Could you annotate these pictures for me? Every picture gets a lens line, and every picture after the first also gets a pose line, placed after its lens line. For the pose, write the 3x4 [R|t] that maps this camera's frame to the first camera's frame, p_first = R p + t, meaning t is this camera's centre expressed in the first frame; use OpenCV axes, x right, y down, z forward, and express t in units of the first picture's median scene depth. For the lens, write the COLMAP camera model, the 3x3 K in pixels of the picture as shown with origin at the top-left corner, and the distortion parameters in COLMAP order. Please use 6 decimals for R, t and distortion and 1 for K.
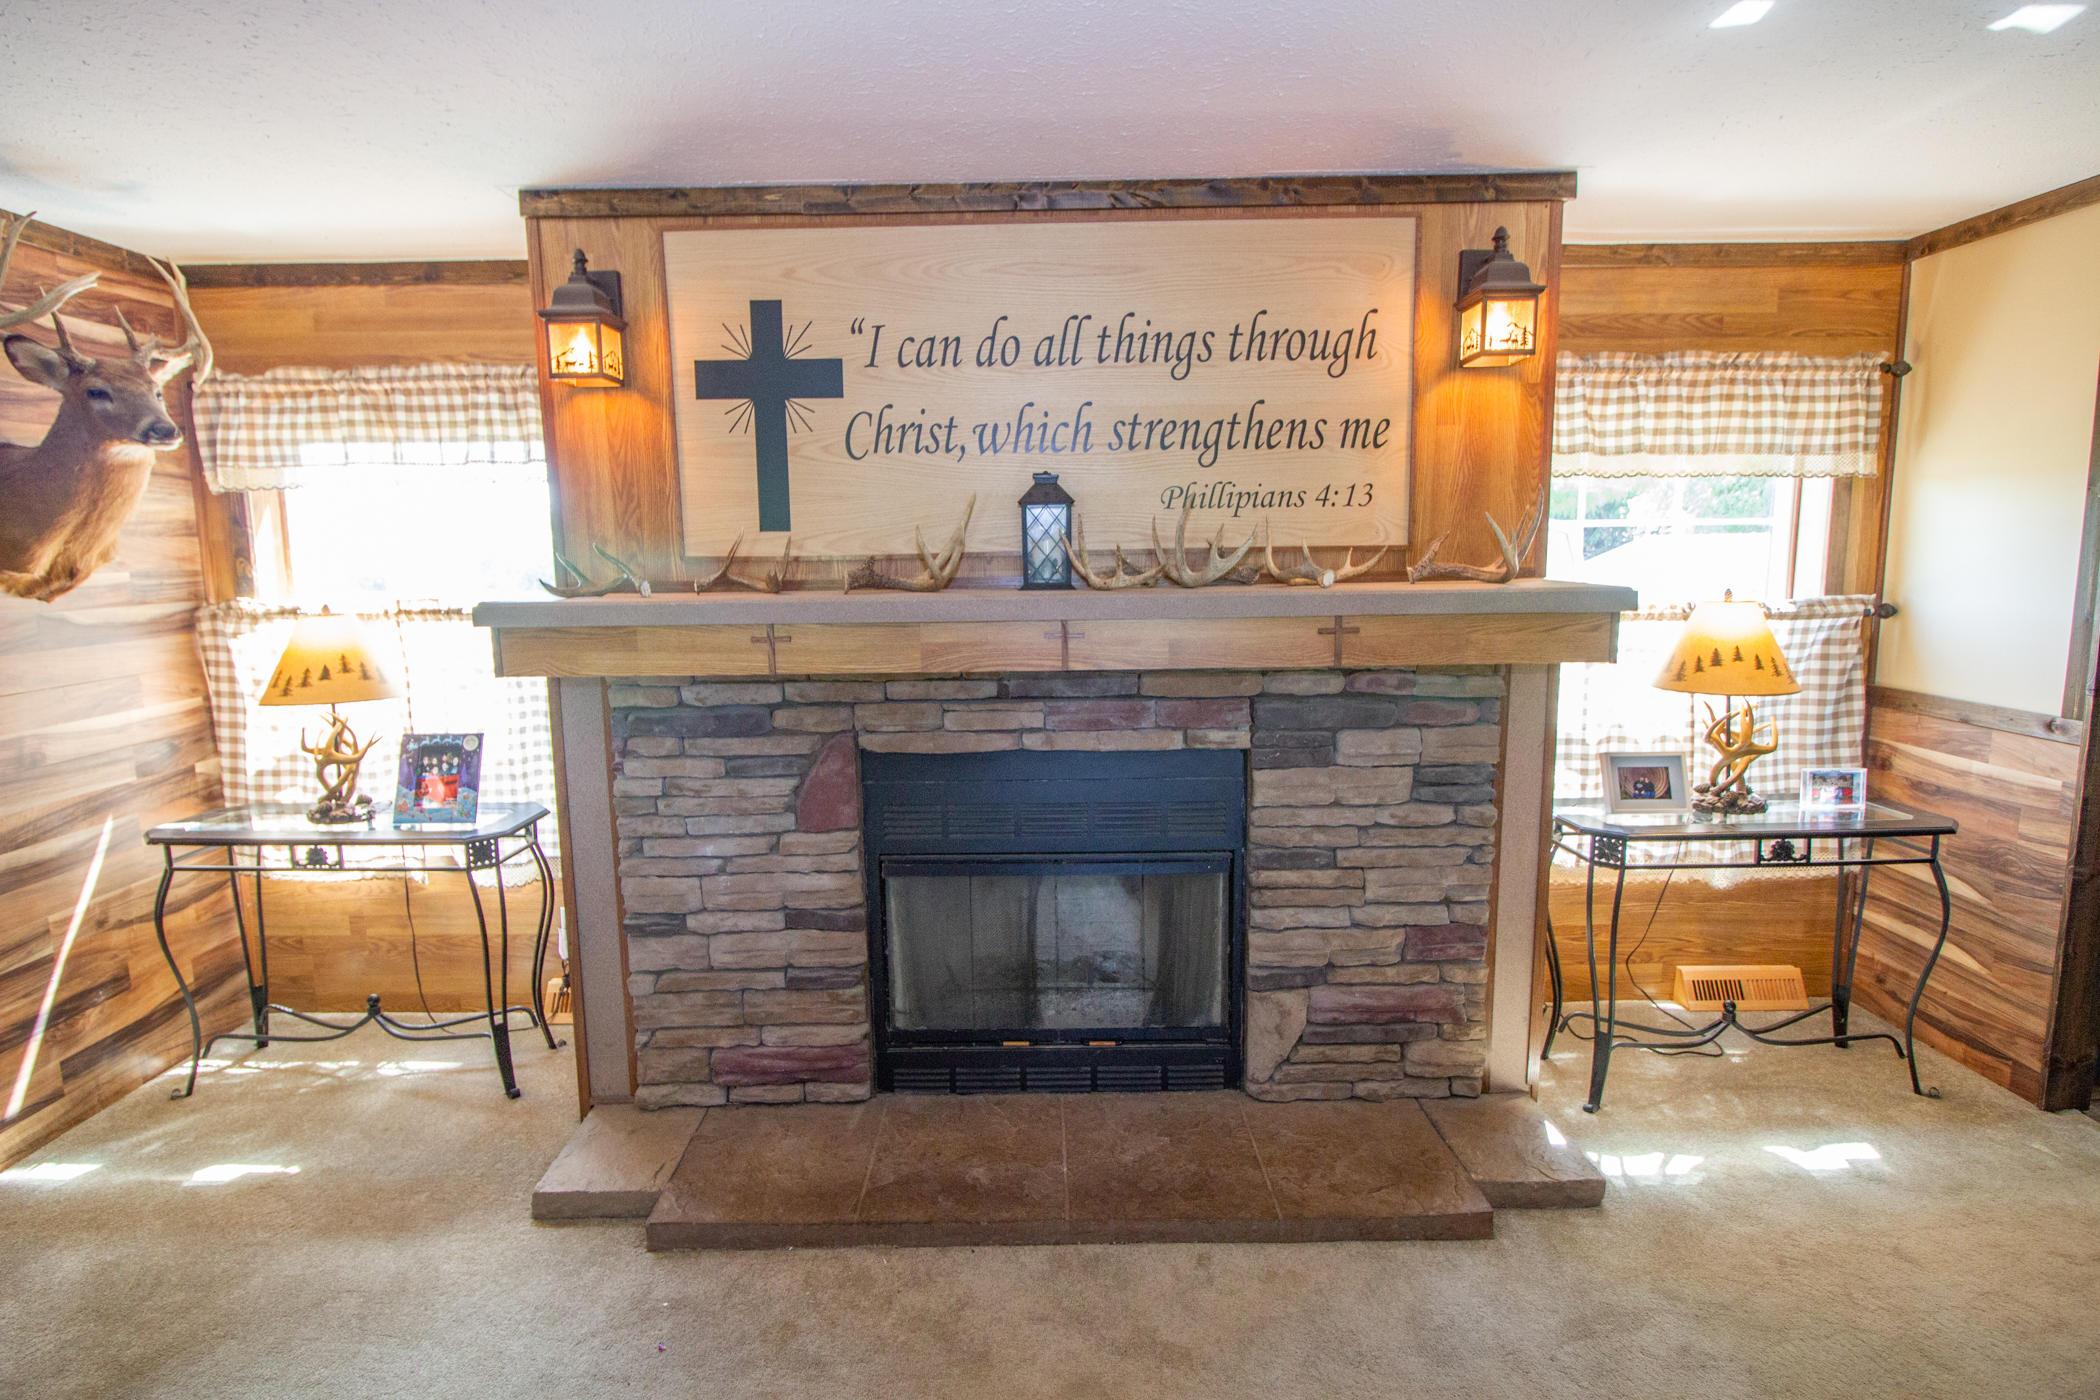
lens RADIAL K [[1035.7, 0, 1035.4], [0, 1035.7, 686.7], [0, 0, 1]] dist [-0.011963, -0.000546]
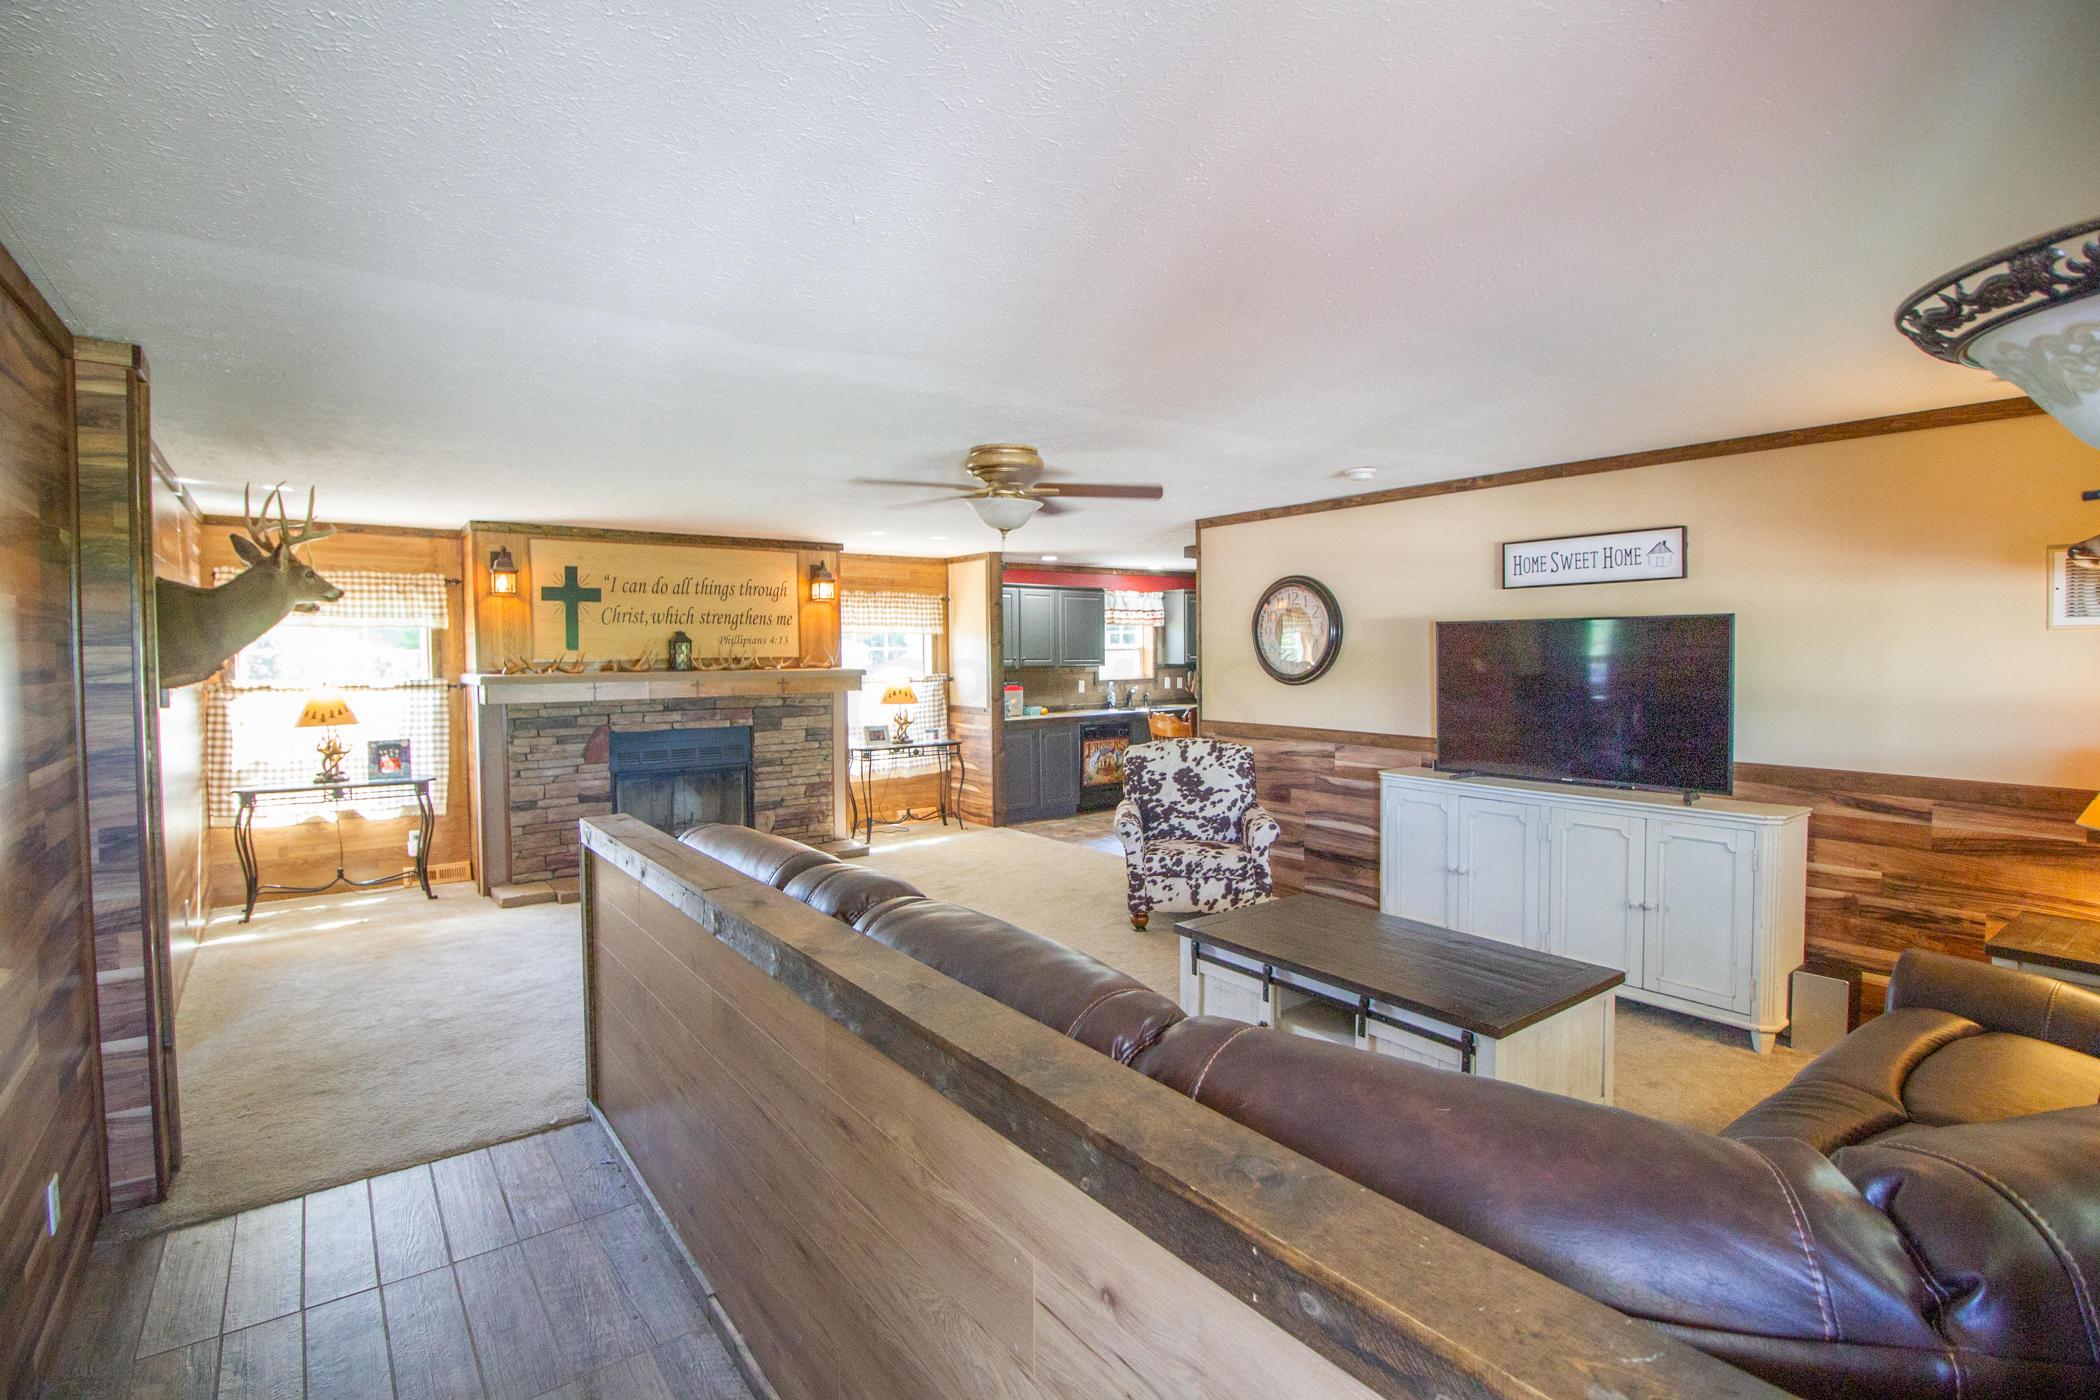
lens RADIAL K [[978.5, 0, 1037.2], [0, 978.5, 689.8], [0, 0, 1]] dist [-0.011499, -0.008392]
pose [[0.800140, -0.015300, 0.599618, -0.792002], [0.076496, 0.994115, -0.076711, 0.229406], [-0.594915, 0.107248, 0.796601, -1.666947]]
